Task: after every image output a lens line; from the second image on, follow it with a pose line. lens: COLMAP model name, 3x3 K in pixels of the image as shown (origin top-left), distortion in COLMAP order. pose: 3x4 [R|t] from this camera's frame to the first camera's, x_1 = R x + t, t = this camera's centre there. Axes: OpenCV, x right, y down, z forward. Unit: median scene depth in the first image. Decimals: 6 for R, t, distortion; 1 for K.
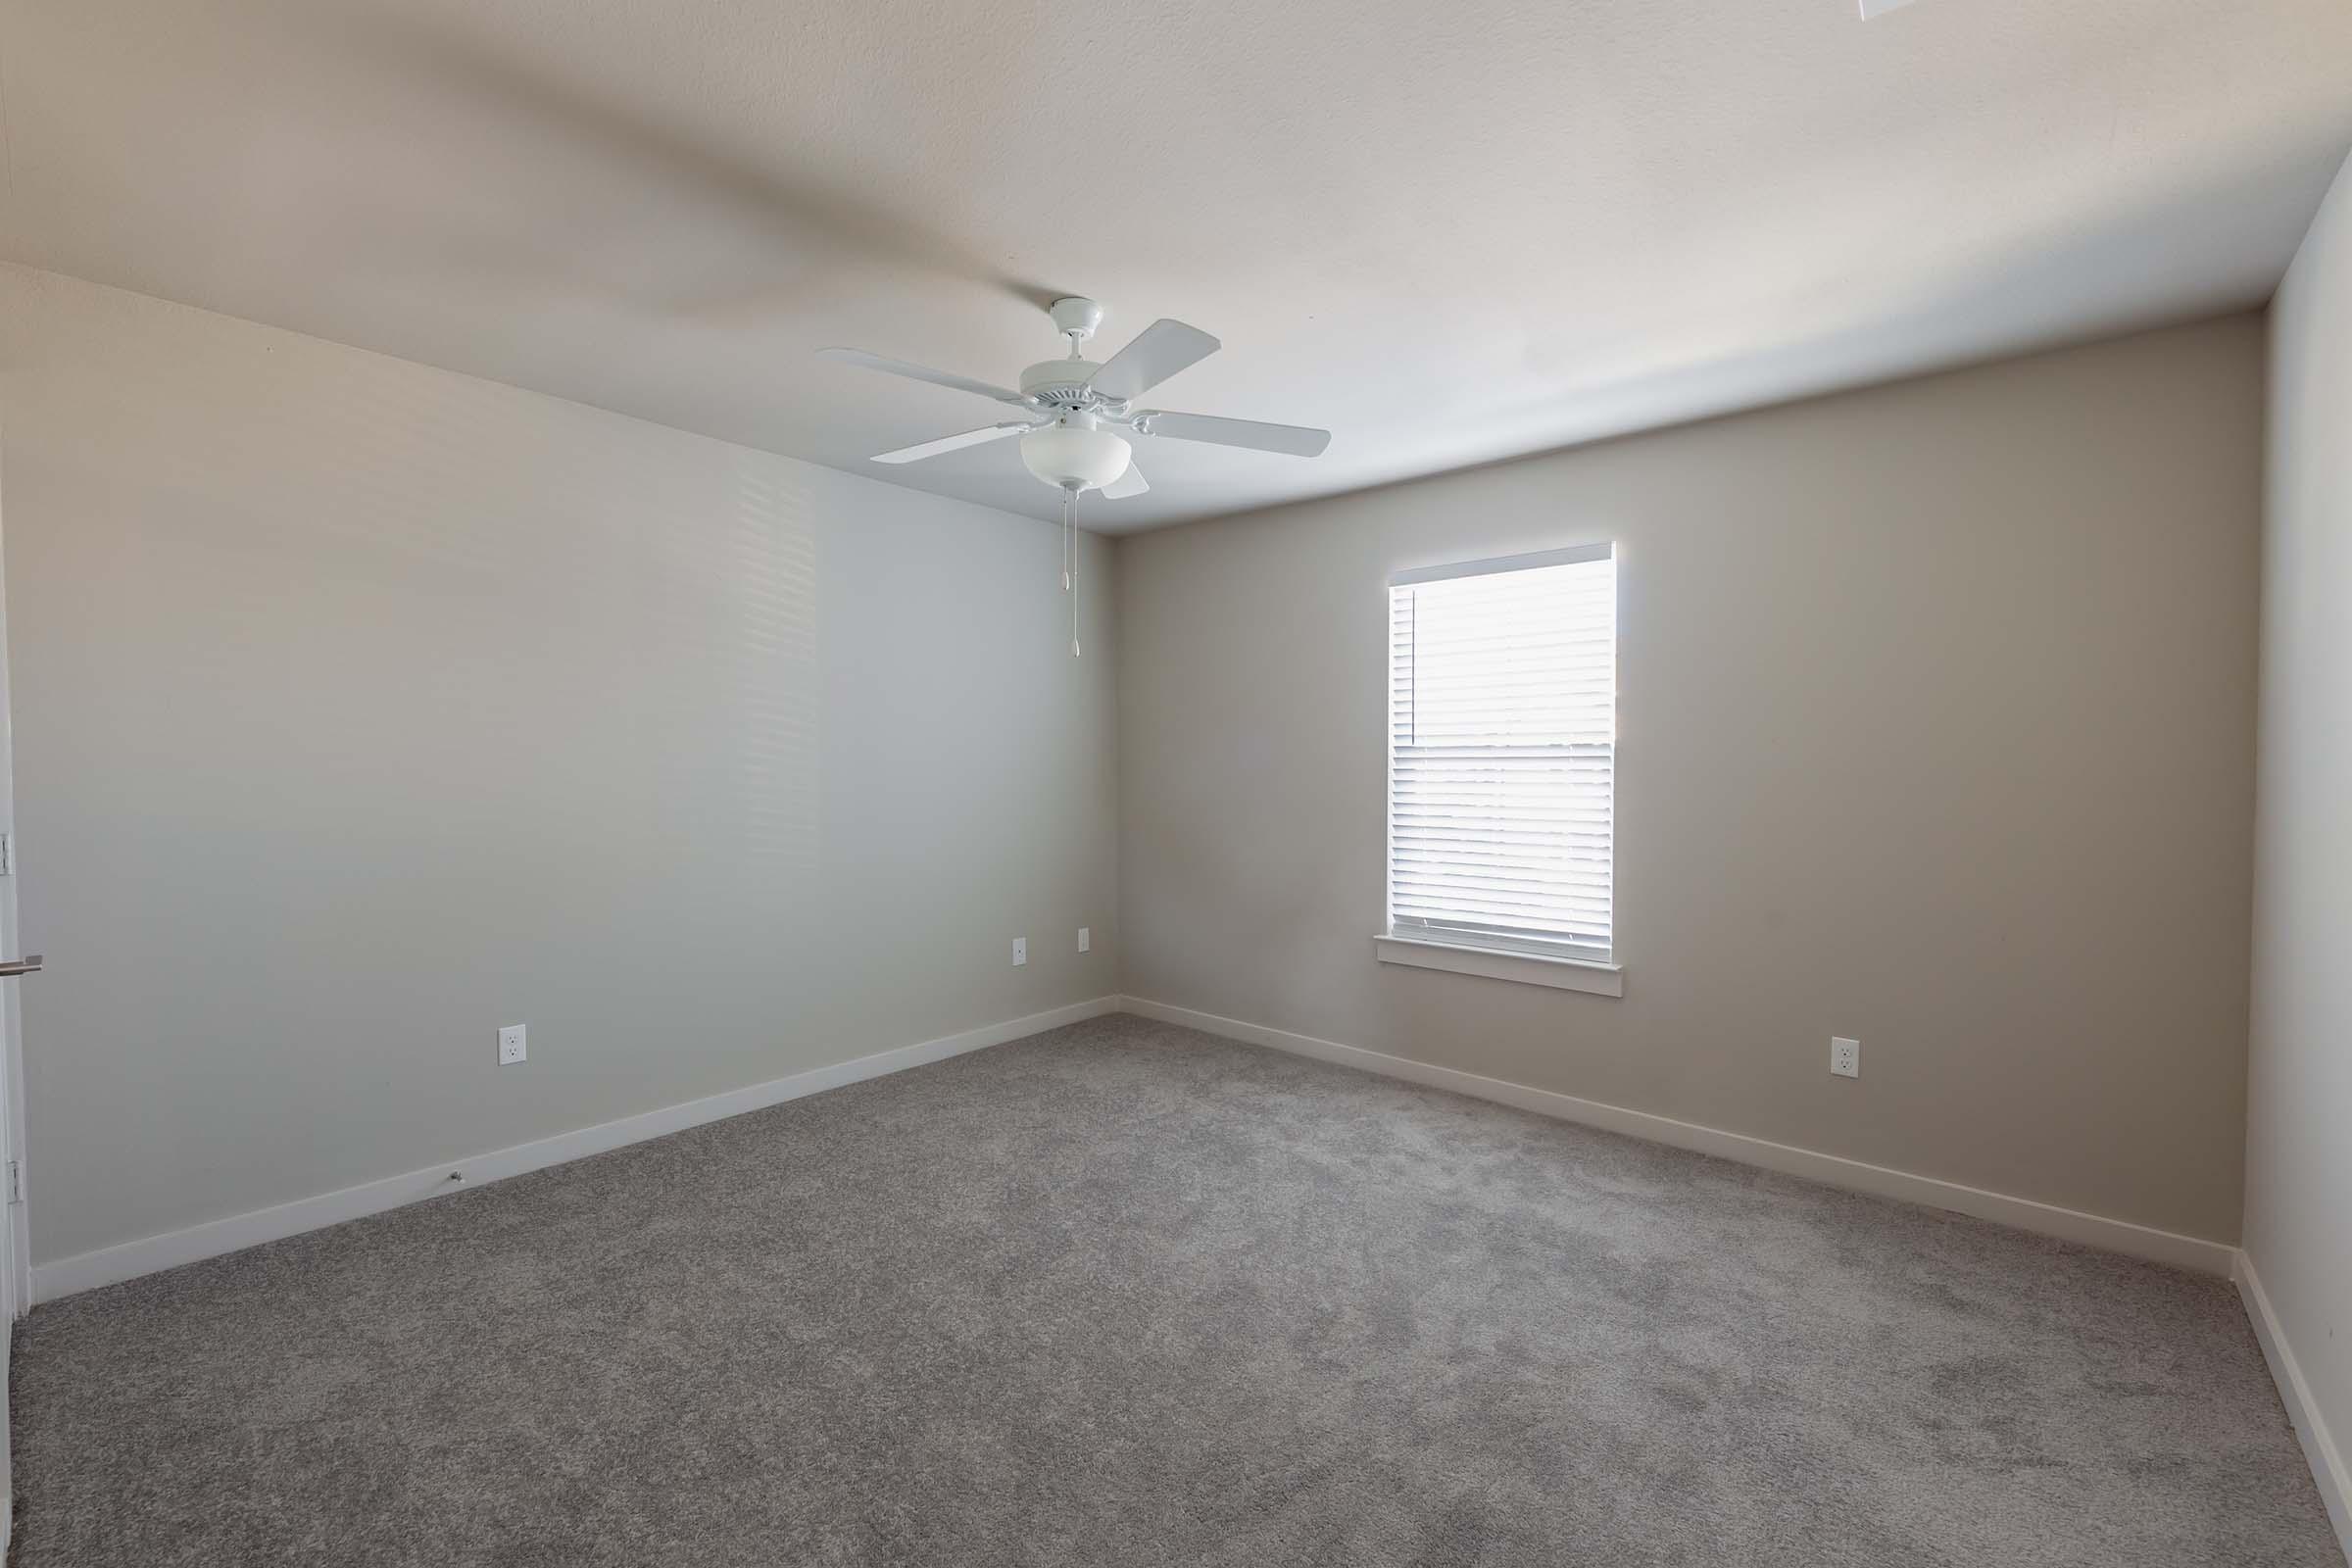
lens RADIAL K [[970.2, 0, 1158.1], [0, 970.2, 768.7], [0, 0, 1]] dist [0.001895, -0.002126]
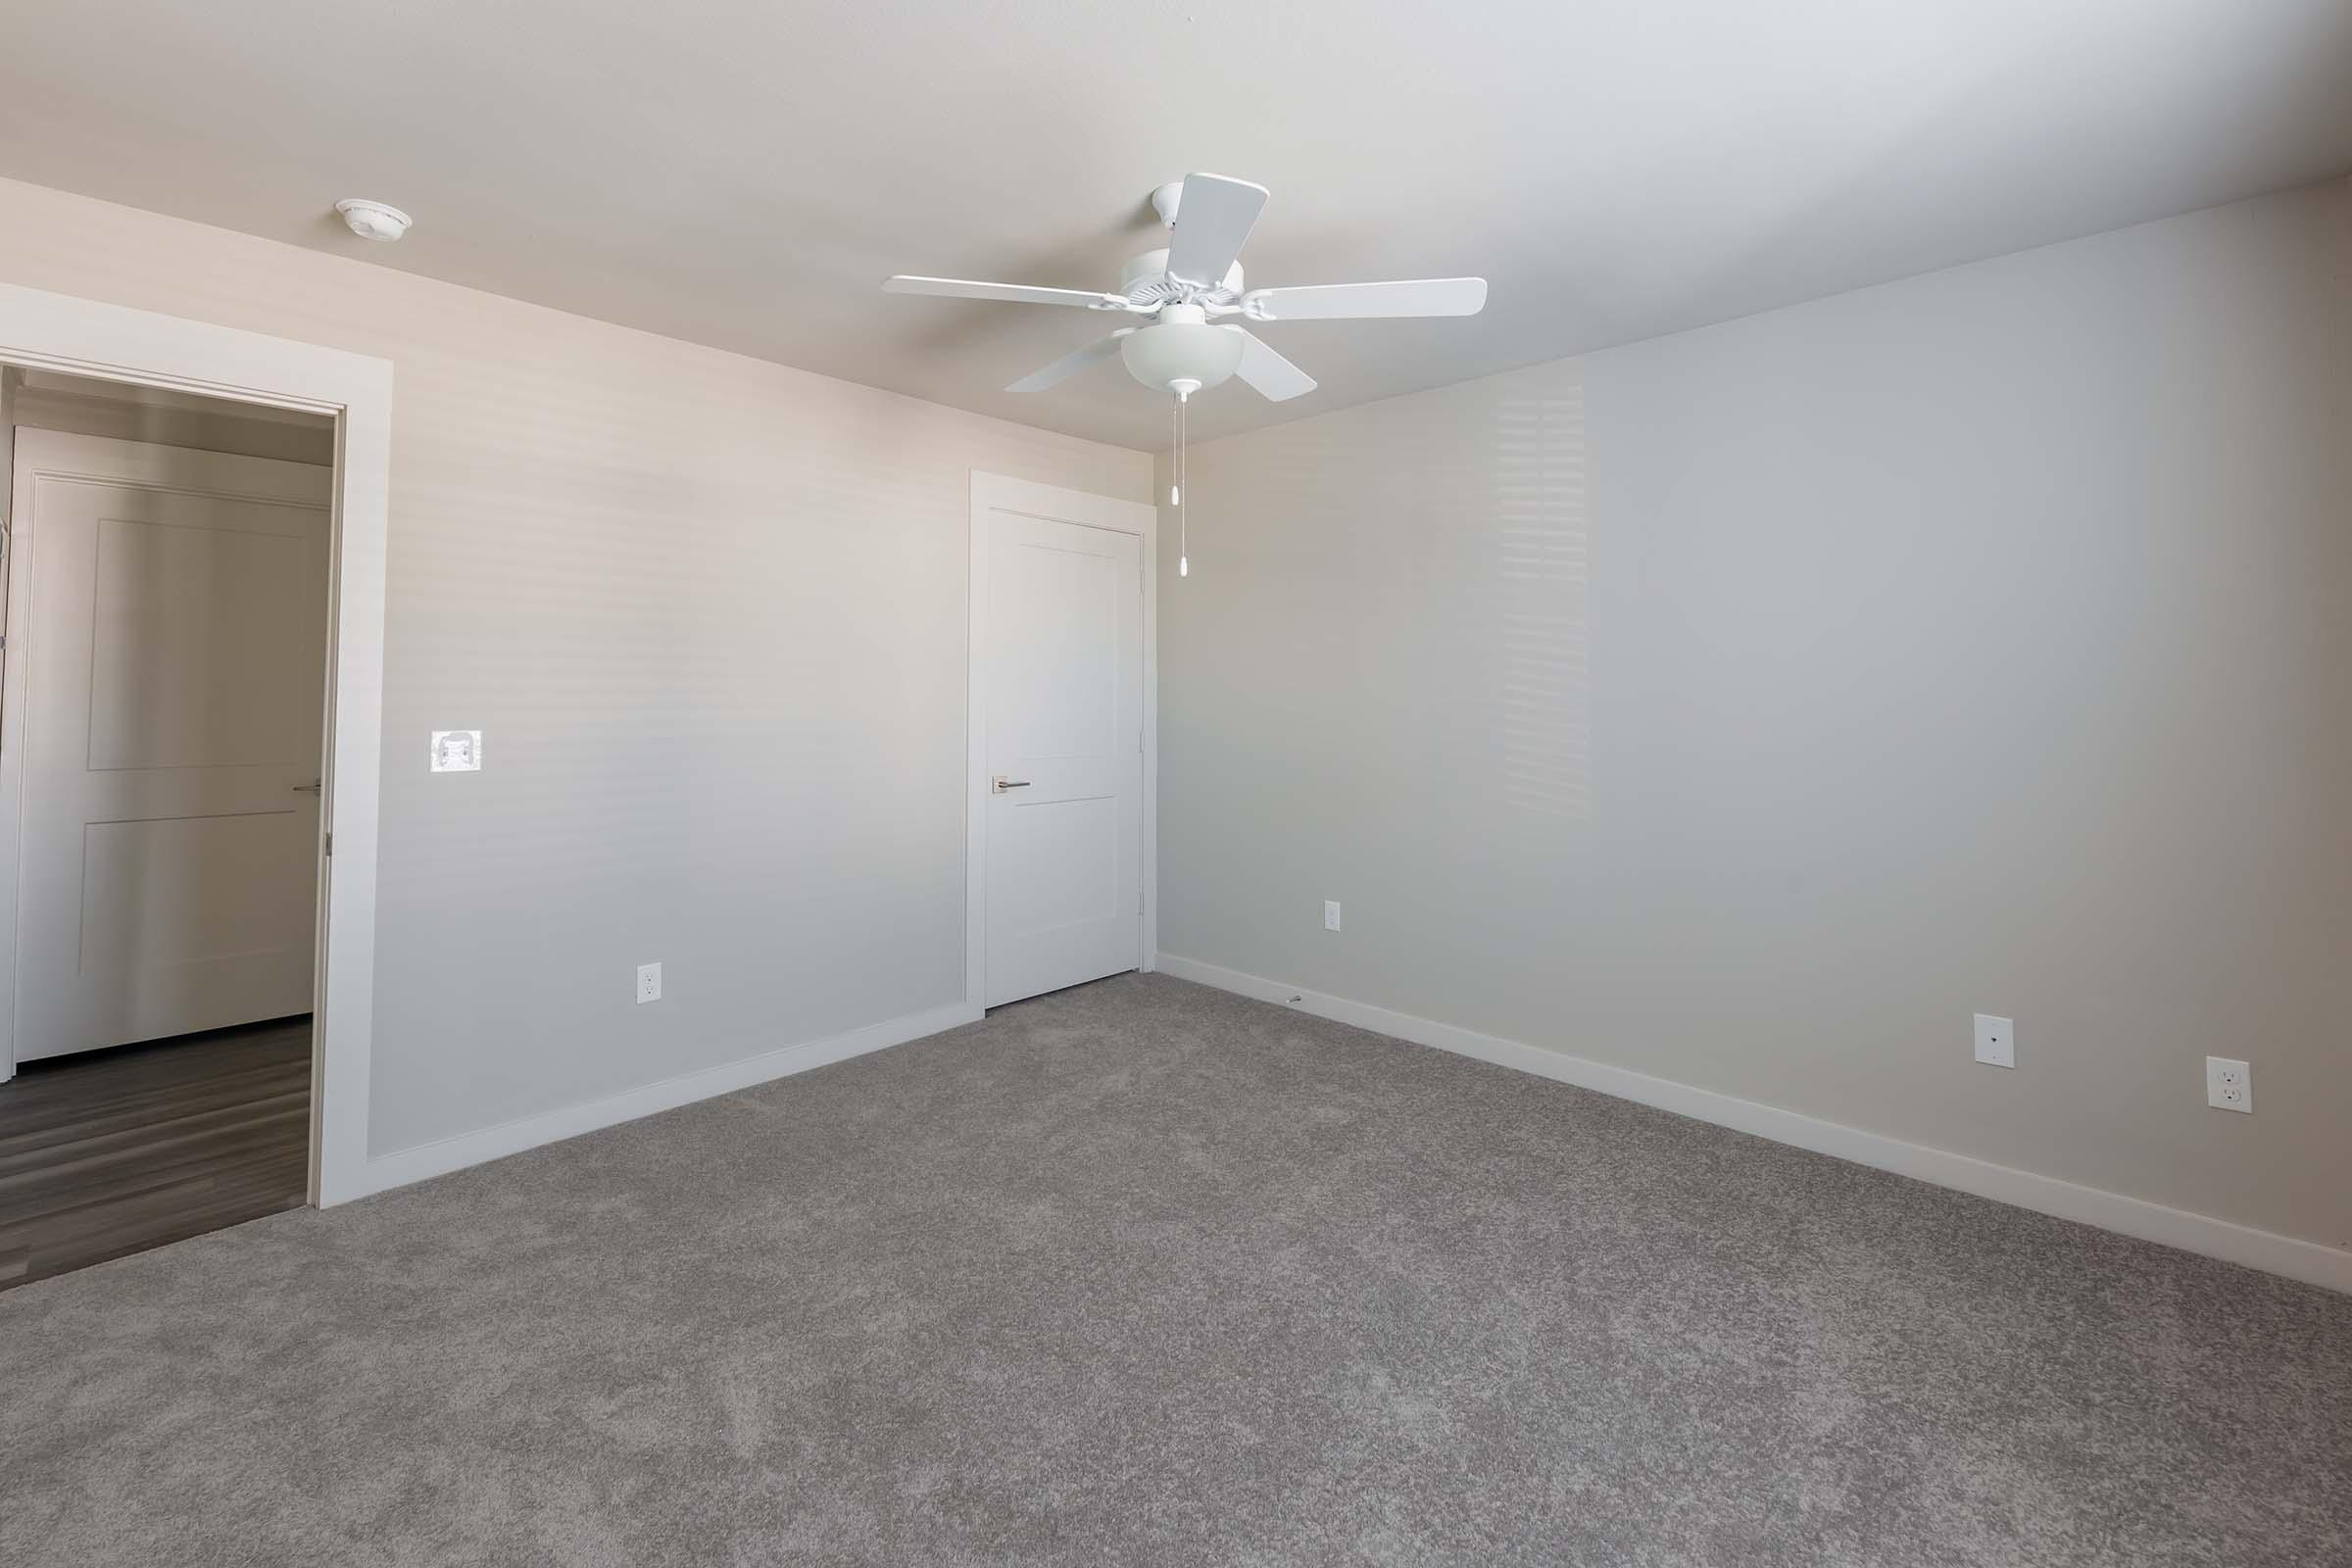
lens RADIAL K [[970.2, 0, 1153.7], [0, 970.2, 658.4], [0, 0, 1]] dist [0.001895, -0.002126]
pose [[-0.038811, -0.040547, -0.998424, 0.532957], [-0.004579, 0.999173, -0.040400, -0.003896], [0.999236, 0.003003, -0.038965, 0.669843]]
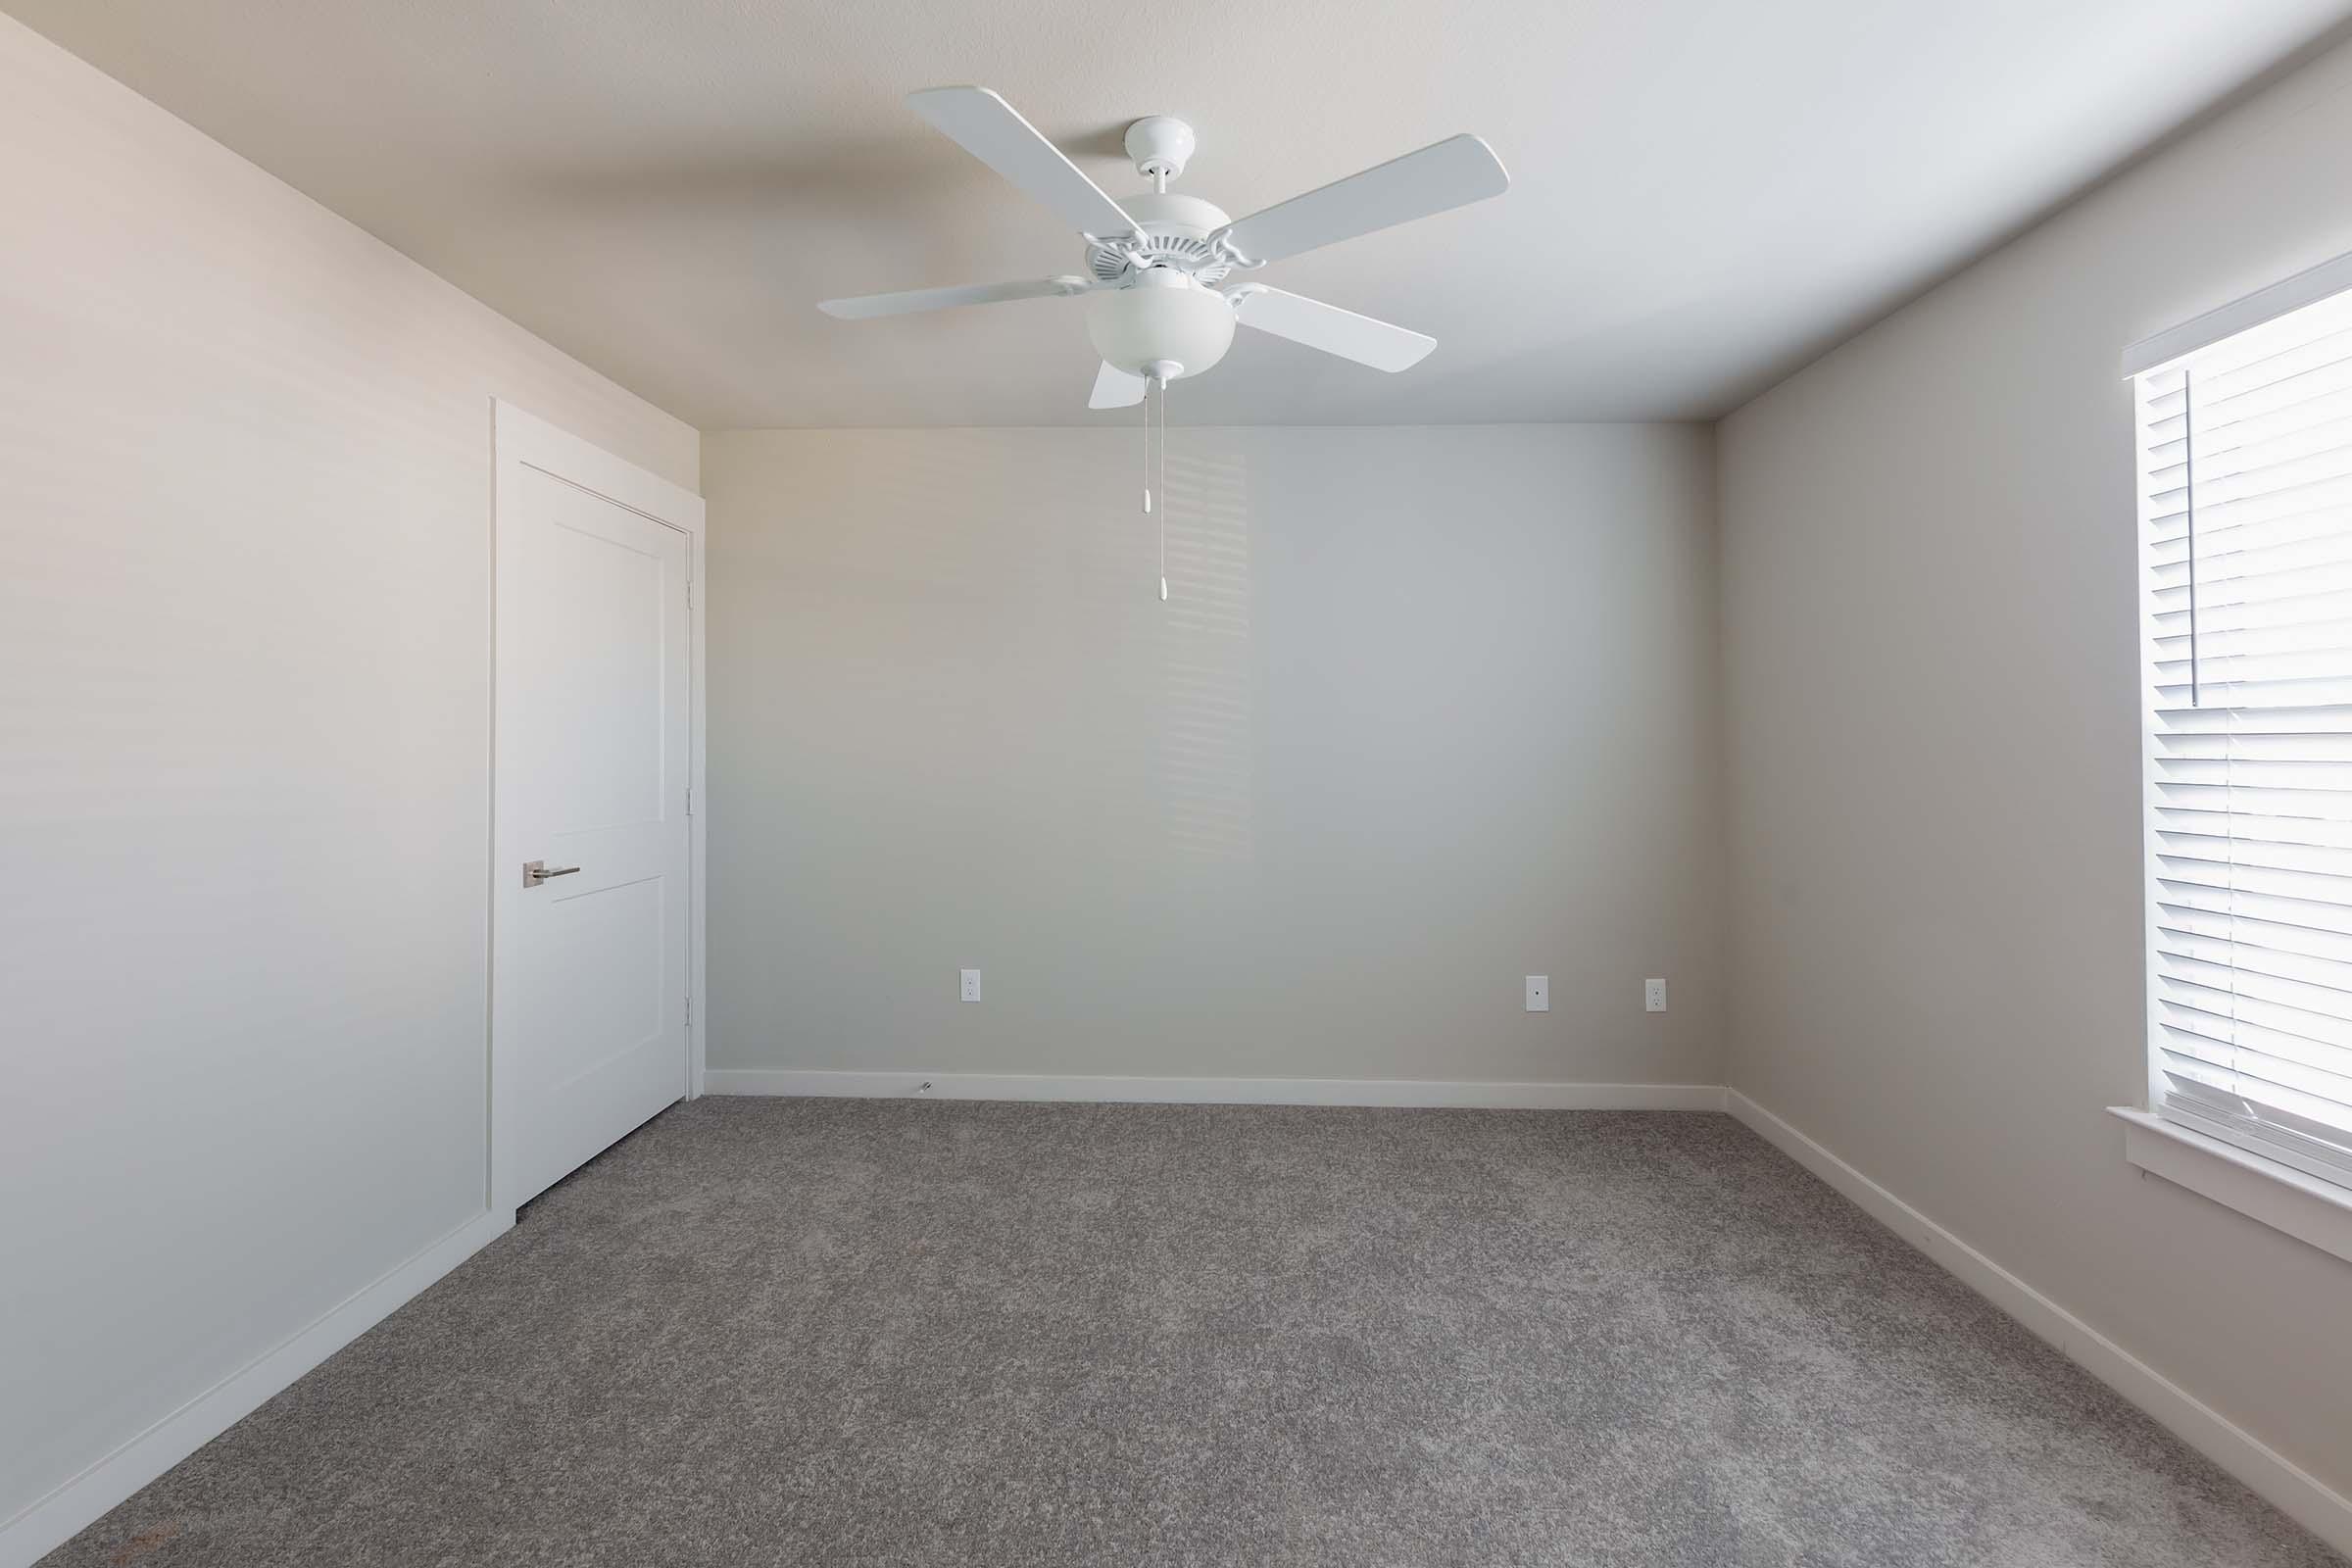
lens RADIAL K [[970.2, 0, 1153.2], [0, 970.2, 716.9], [0, 0, 1]] dist [0.001895, -0.002126]
pose [[0.632463, -0.020528, -0.774319, 0.317562], [-0.003288, 0.999569, -0.029185, -0.004702], [0.774584, 0.021005, 0.632122, 0.350533]]
